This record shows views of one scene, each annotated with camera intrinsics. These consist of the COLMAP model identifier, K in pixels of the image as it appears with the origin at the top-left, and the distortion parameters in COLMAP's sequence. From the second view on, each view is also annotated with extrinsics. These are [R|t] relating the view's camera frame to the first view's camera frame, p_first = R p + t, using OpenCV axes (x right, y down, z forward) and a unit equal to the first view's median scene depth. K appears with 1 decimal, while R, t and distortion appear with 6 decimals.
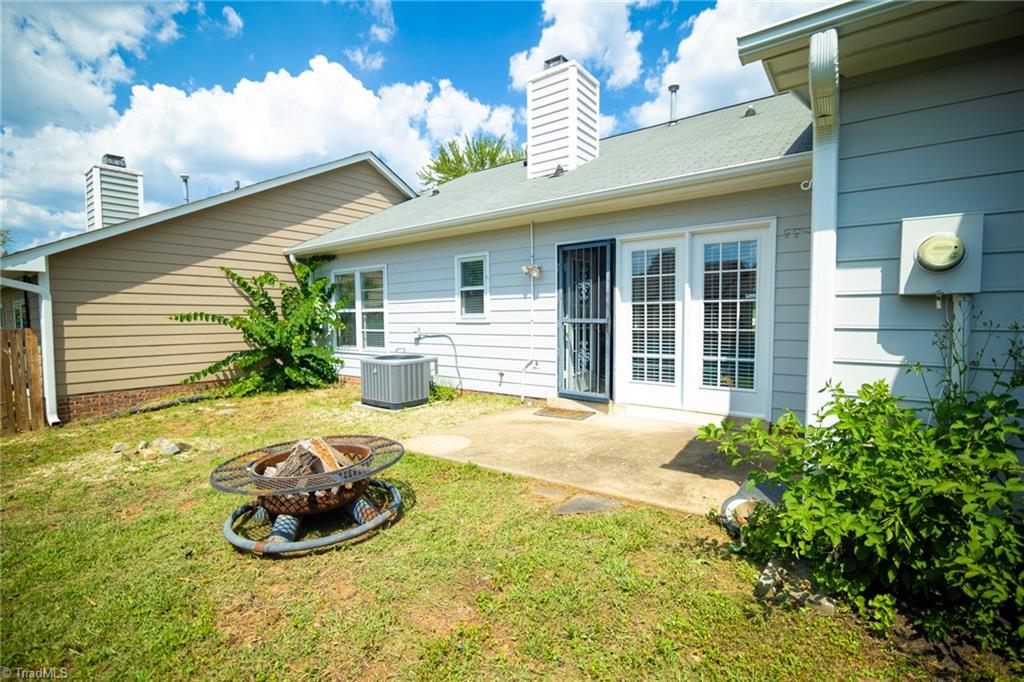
lens RADIAL K [[458.0, 0, 513.9], [0, 458.0, 340.0], [0, 0, 1]] dist [0.000015, 0.000000]
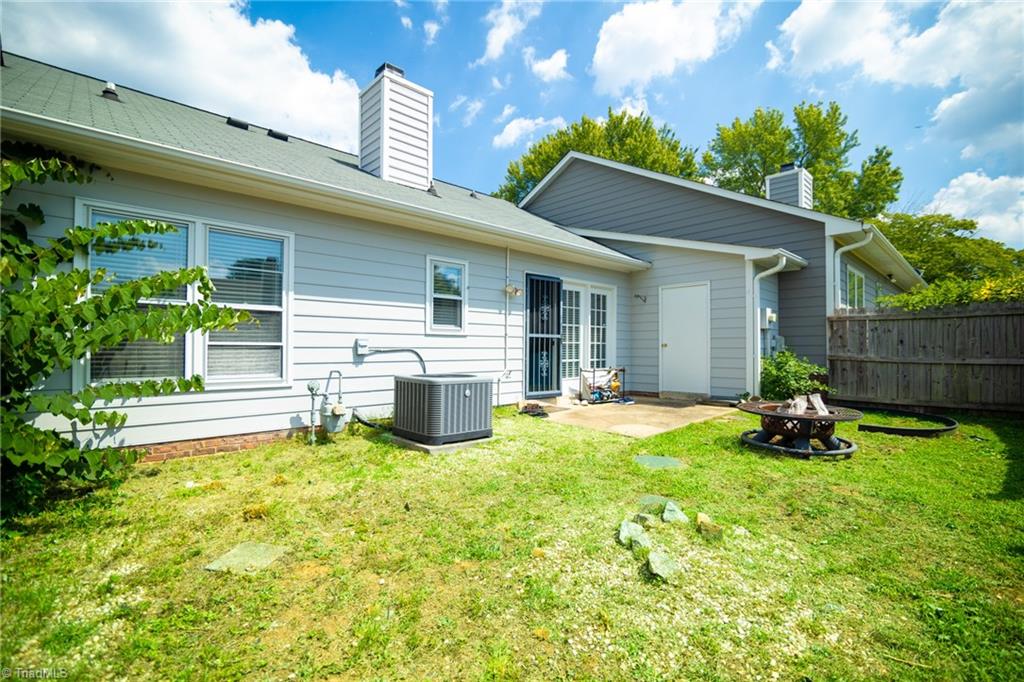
lens RADIAL K [[458.0, 0, 513.5], [0, 458.0, 342.9], [0, 0, 1]] dist [0.000015, 0.000000]
pose [[0.173951, 0.015891, 0.984626, -1.006576], [0.039809, 0.998939, -0.023155, 0.003726], [-0.983949, 0.043224, 0.173134, 0.761851]]
